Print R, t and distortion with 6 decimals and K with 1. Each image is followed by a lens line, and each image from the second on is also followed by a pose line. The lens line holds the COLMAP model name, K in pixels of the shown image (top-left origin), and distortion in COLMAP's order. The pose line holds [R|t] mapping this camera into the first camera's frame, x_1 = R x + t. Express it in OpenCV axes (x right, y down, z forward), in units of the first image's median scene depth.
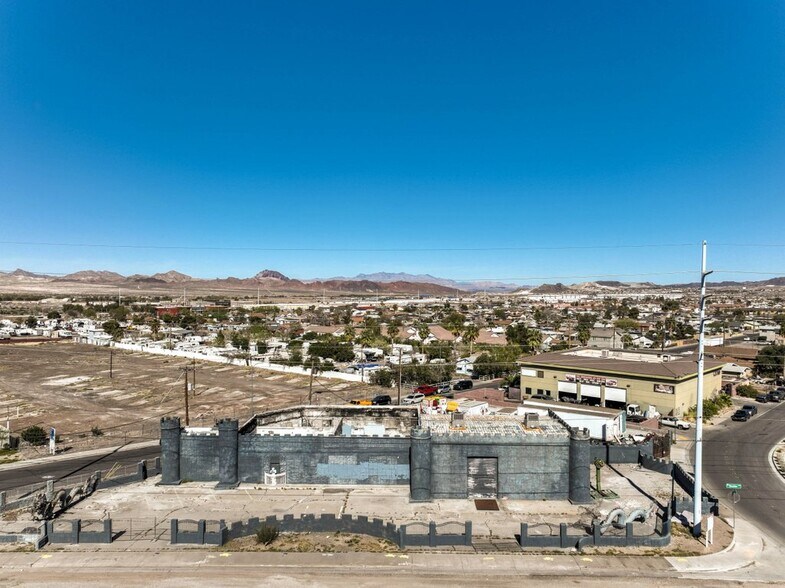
lens RADIAL K [[579.1, 0, 395.7], [0, 579.1, 314.7], [0, 0, 1]] dist [0.025673, 0.000991]
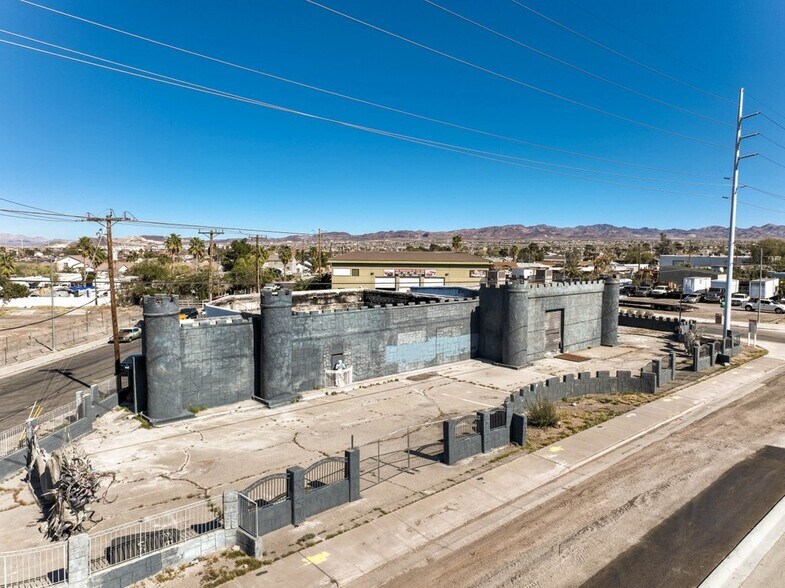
lens RADIAL K [[558.7, 0, 392.5], [0, 558.7, 294.0], [0, 0, 1]] dist [0.024516, 0.001043]
pose [[0.729260, -0.055381, 0.681992, -0.585148], [0.024846, 0.998205, 0.054491, 0.156647], [-0.683786, -0.022793, 0.729327, 0.504985]]
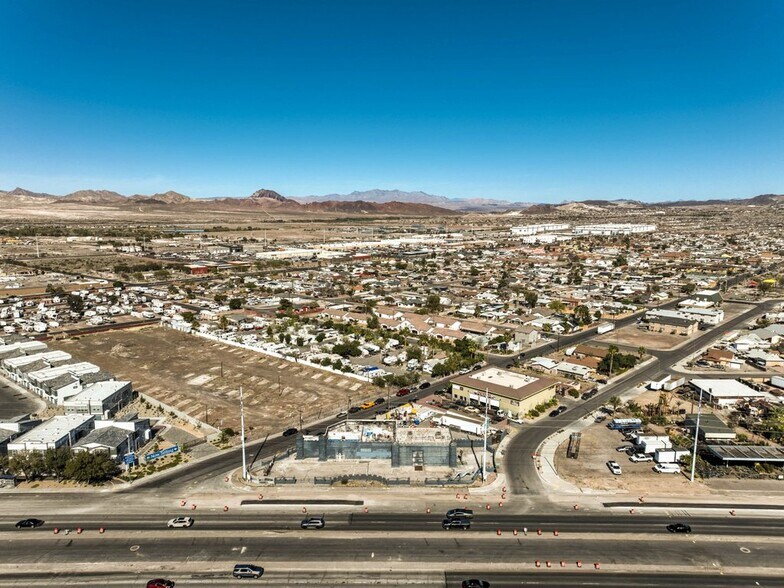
lens RADIAL K [[557.9, 0, 392.0], [0, 557.9, 294.0], [0, 0, 1]] dist [0.024516, 0.001043]
pose [[0.999989, -0.003381, 0.003325, 0.020233], [0.003008, 0.994304, 0.106540, -0.721607], [-0.003666, -0.106529, 0.994303, -1.442420]]
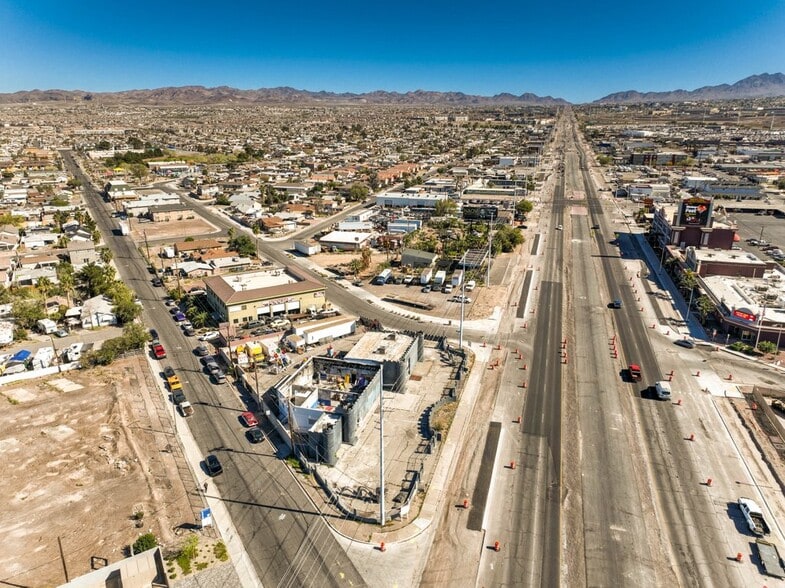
lens RADIAL K [[555.2, 0, 394.1], [0, 555.2, 277.1], [0, 0, 1]] dist [0.023672, 0.006676]
pose [[0.272923, -0.278596, 0.920813, -1.590835], [0.045435, 0.959816, 0.276929, -0.594042], [-0.960962, -0.033743, 0.274614, 0.455806]]
